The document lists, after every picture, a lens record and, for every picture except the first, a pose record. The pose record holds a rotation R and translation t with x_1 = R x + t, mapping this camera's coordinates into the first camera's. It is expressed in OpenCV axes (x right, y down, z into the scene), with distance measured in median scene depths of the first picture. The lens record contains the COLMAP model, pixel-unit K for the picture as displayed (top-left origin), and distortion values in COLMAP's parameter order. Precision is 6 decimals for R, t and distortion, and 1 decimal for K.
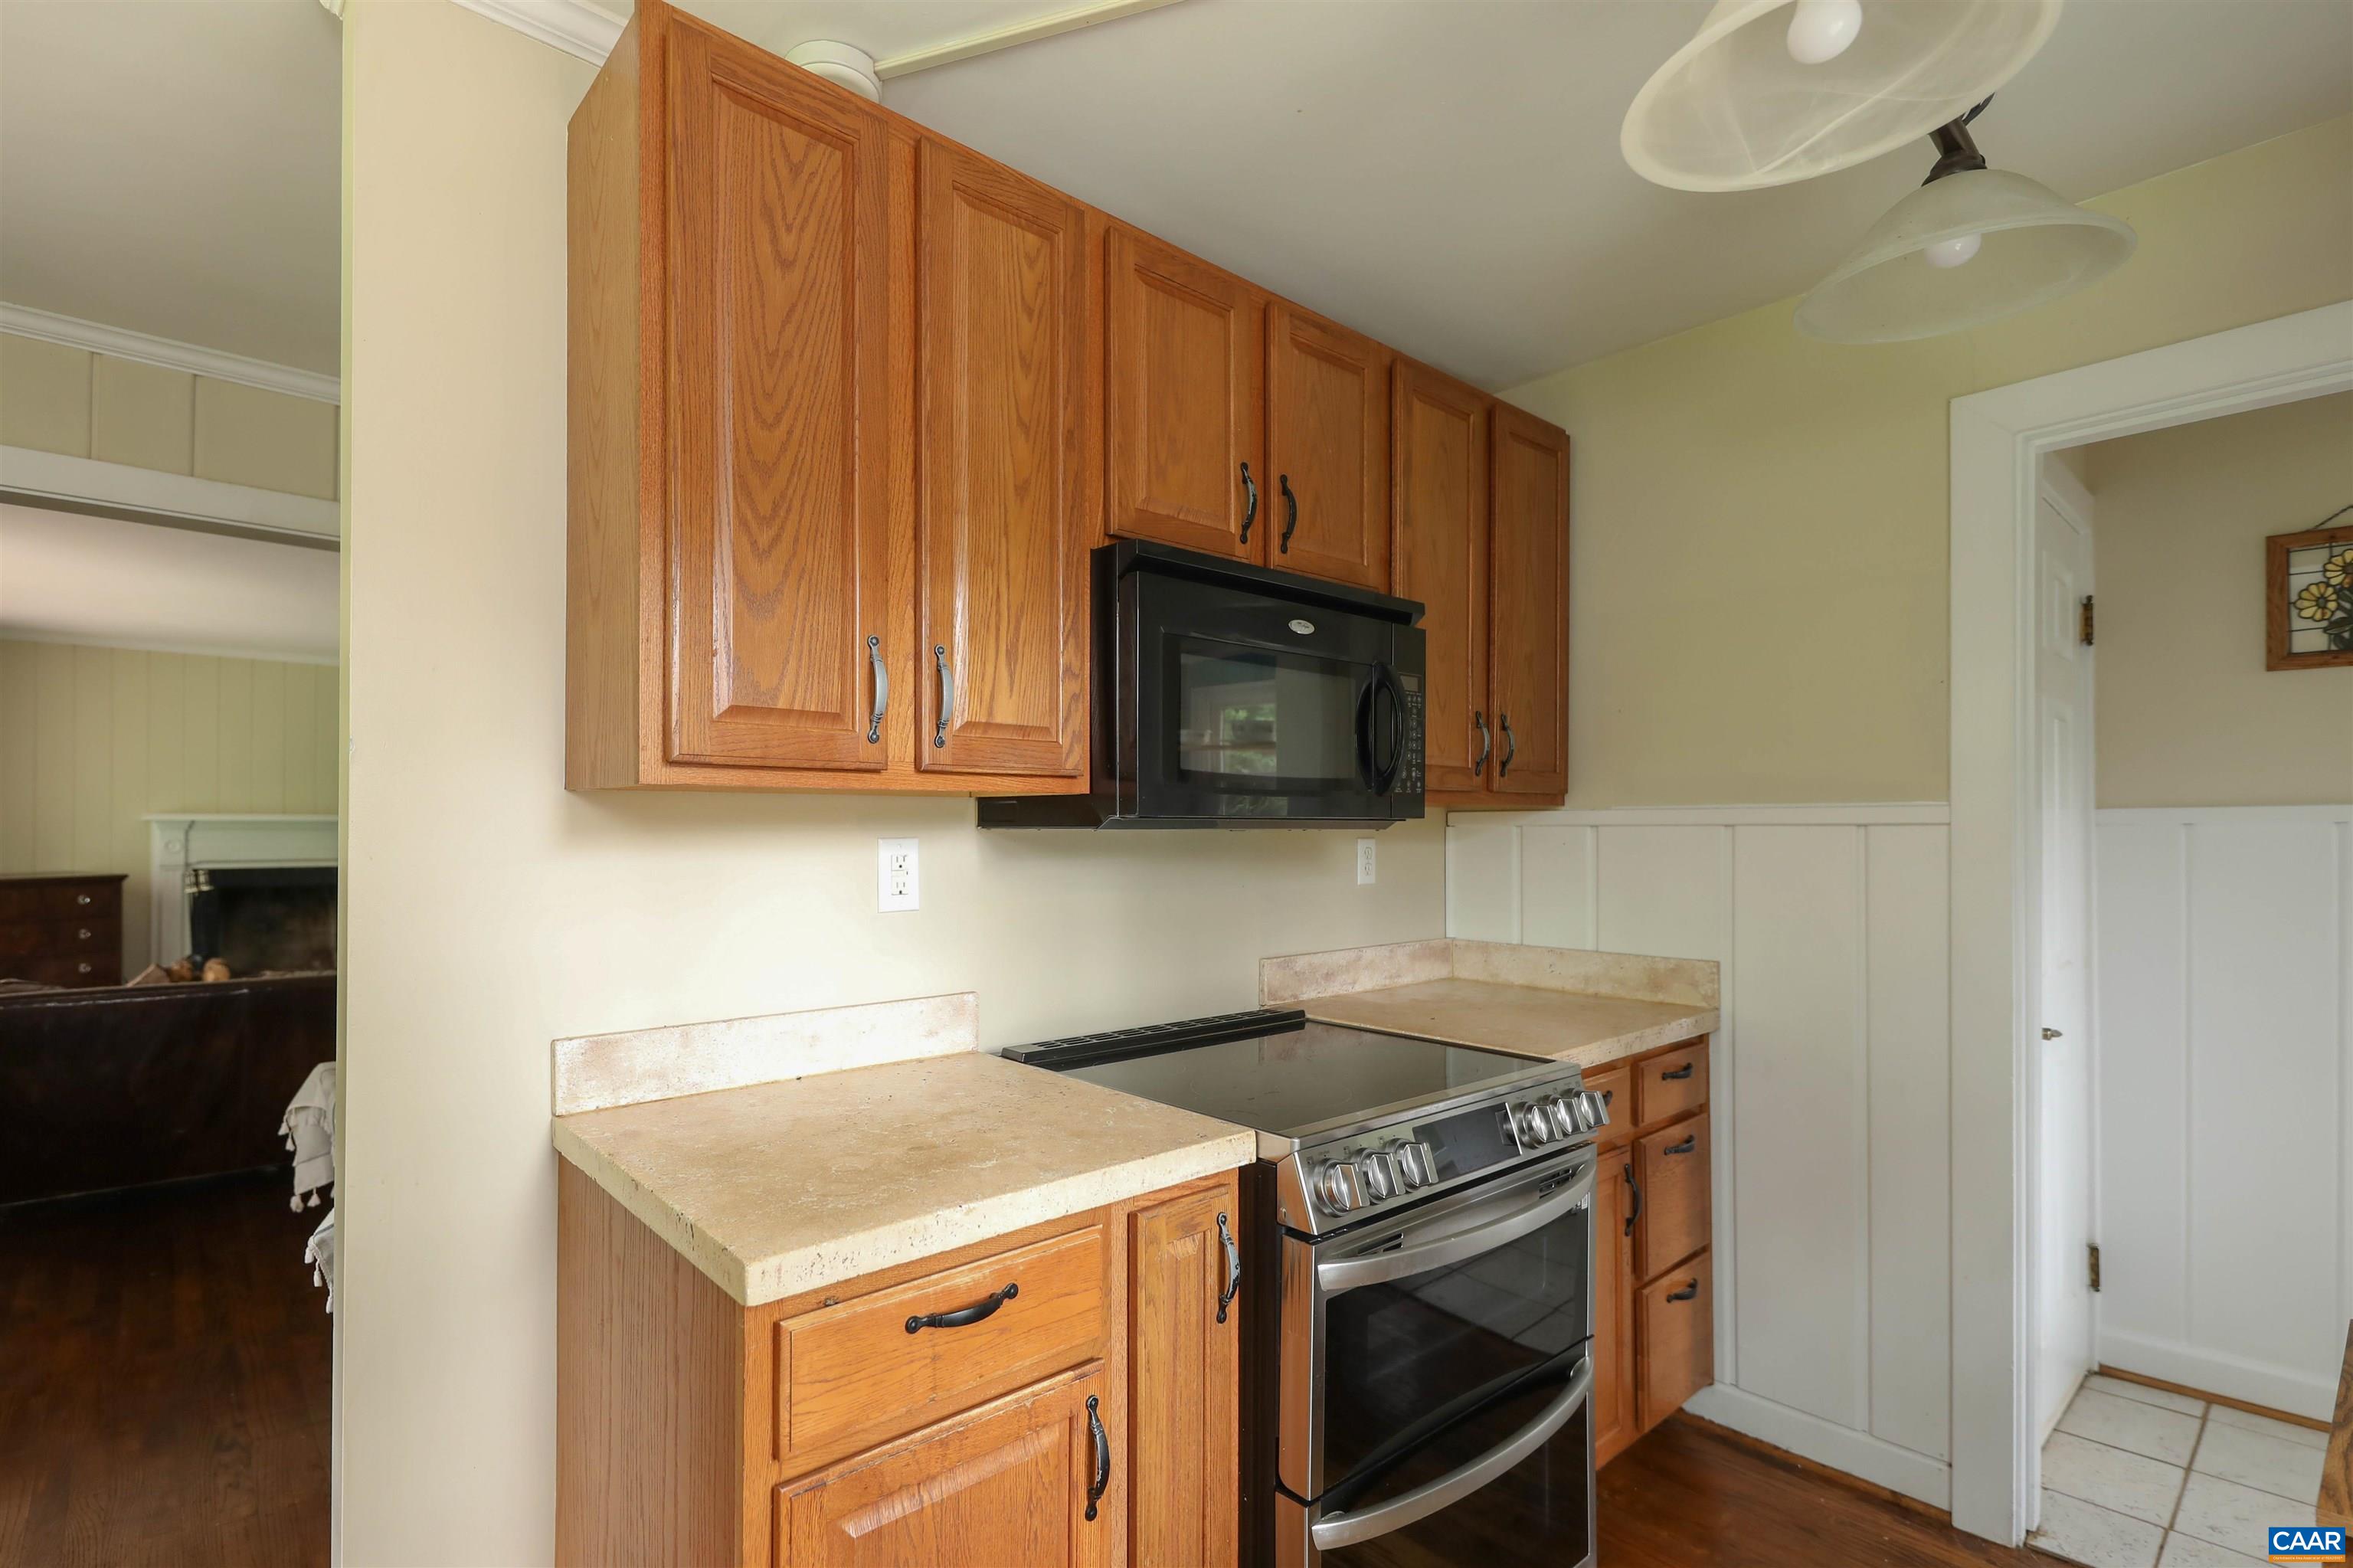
lens RADIAL K [[955.8, 0, 1172.5], [0, 955.8, 805.9], [0, 0, 1]] dist [0.008245, -0.006144]
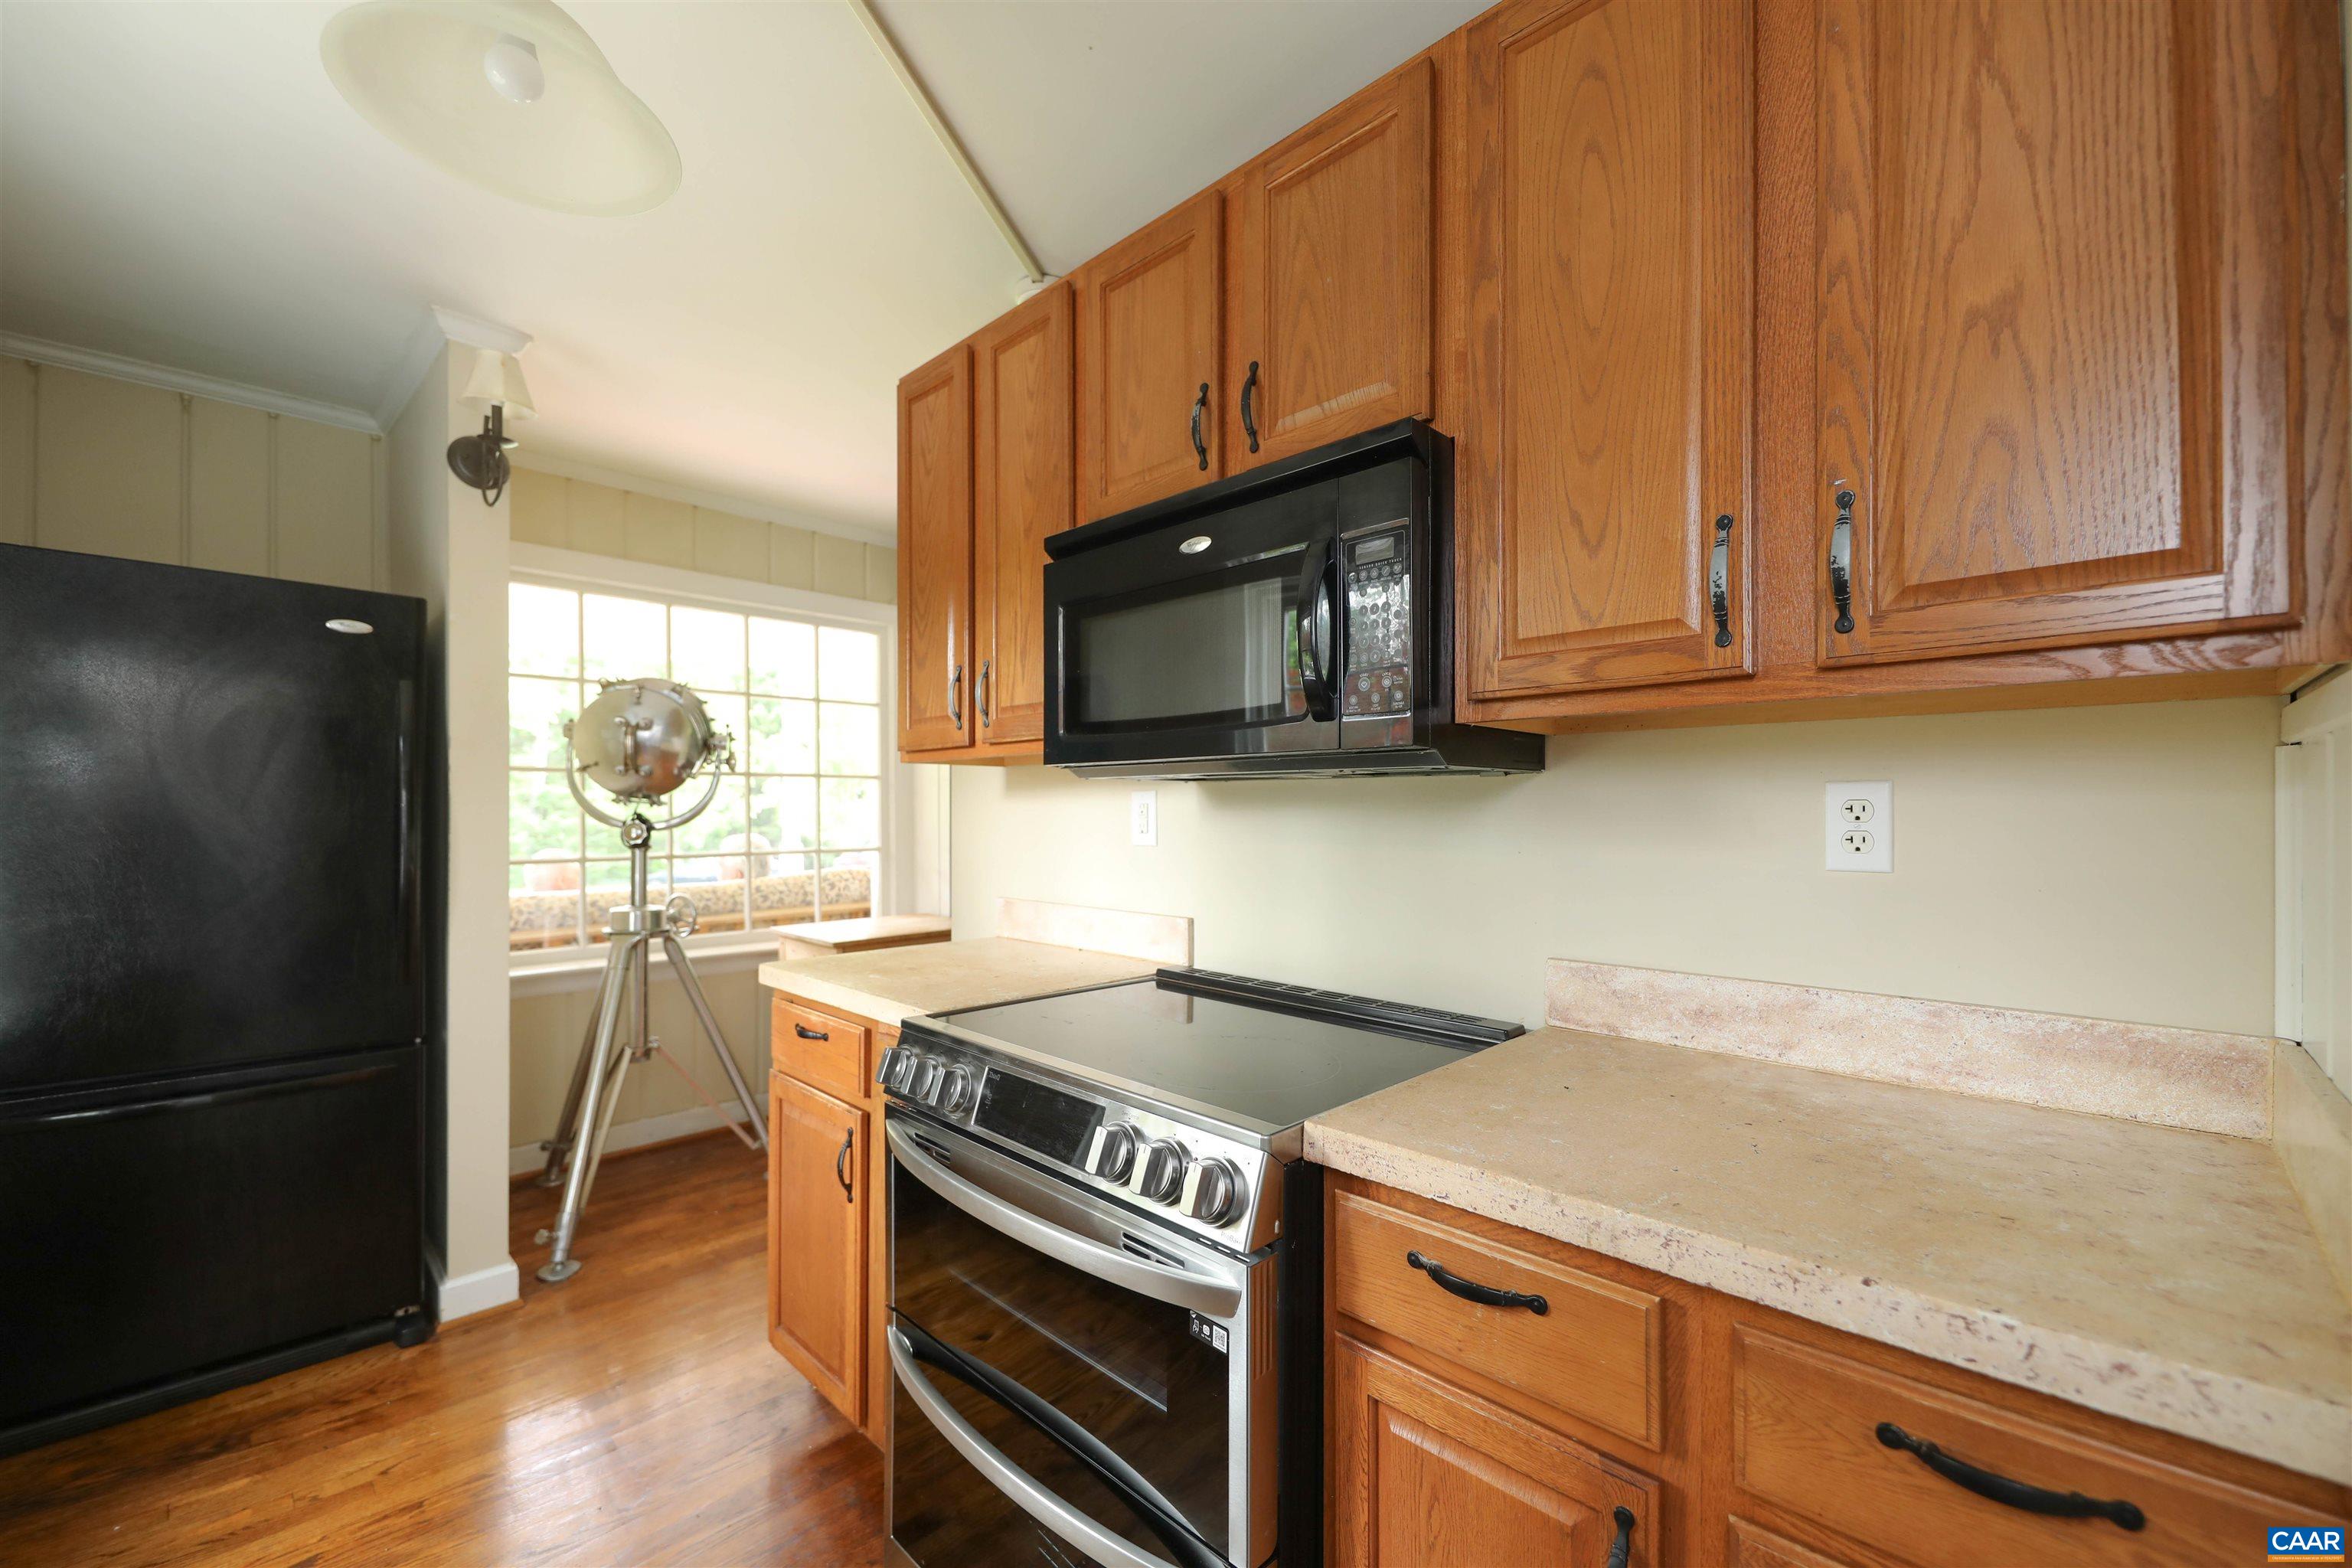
lens RADIAL K [[955.3, 0, 1172.2], [0, 955.3, 802.3], [0, 0, 1]] dist [0.008245, -0.006144]
pose [[0.118385, -0.011028, -0.992907, 0.885725], [0.024696, 0.999662, -0.008158, 0.052818], [0.992661, -0.023555, 0.118617, 0.753897]]
